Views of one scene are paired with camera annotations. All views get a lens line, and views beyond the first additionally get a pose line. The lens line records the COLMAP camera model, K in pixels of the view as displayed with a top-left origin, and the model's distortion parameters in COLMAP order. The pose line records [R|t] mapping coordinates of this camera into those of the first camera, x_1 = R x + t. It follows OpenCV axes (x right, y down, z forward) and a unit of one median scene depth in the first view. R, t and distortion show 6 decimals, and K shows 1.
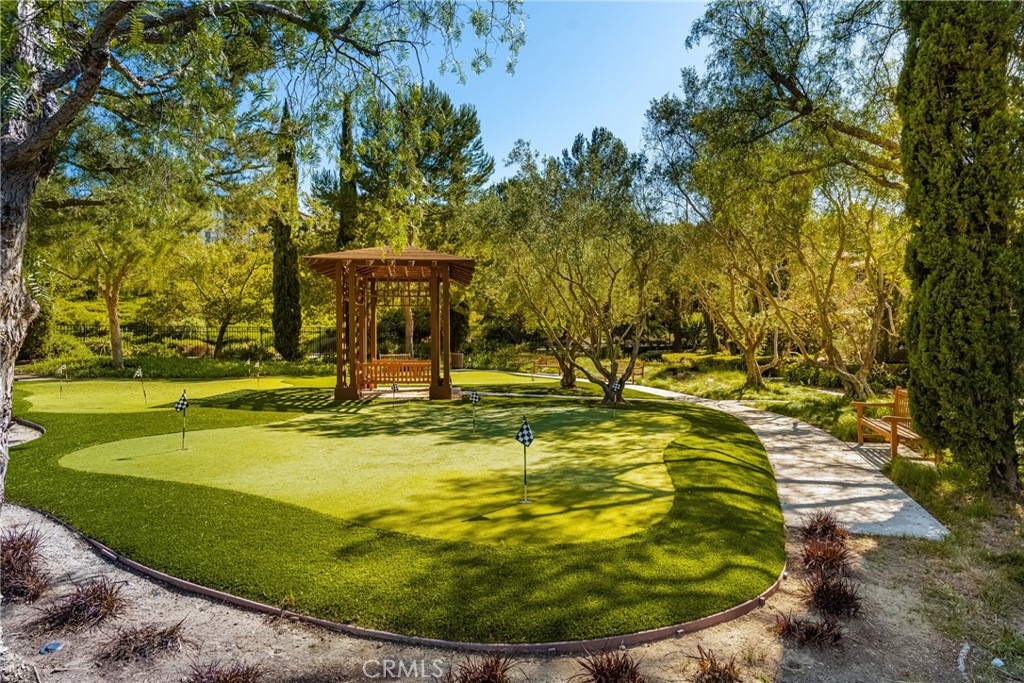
lens RADIAL K [[577.7, 0, 513.2], [0, 577.7, 340.0], [0, 0, 1]] dist [0.001948, -0.000338]
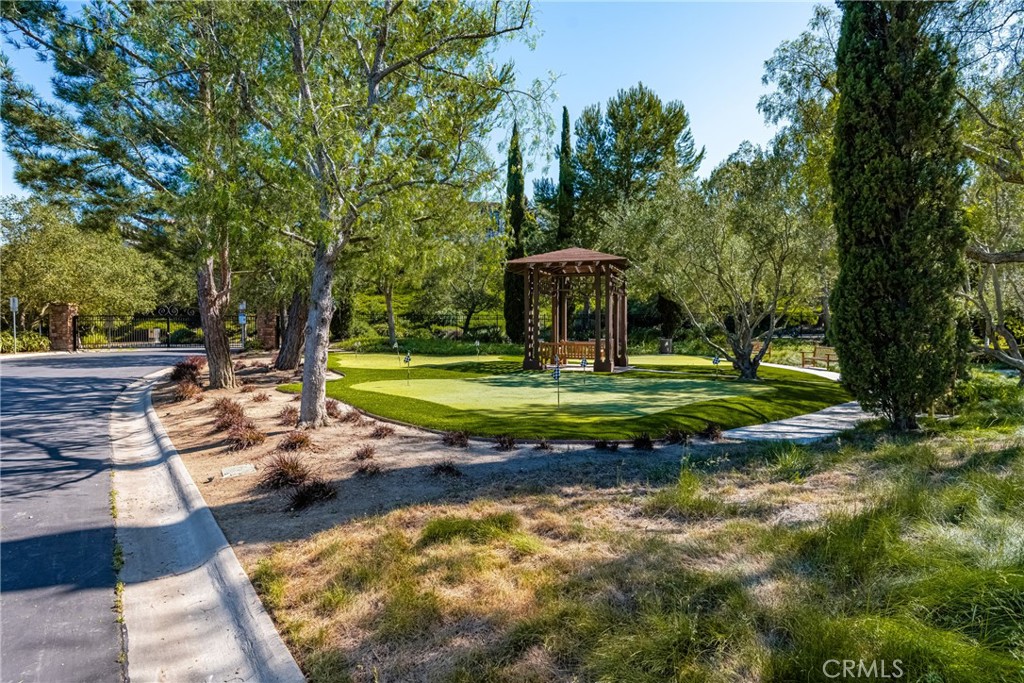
lens RADIAL K [[613.4, 0, 511.5], [0, 613.4, 339.2], [0, 0, 1]] dist [0.005162, -0.000198]
pose [[0.909382, 0.011062, -0.415815, 0.122792], [-0.003838, 0.999827, 0.018205, 0.004221], [0.415945, -0.014959, 0.909267, -0.140009]]
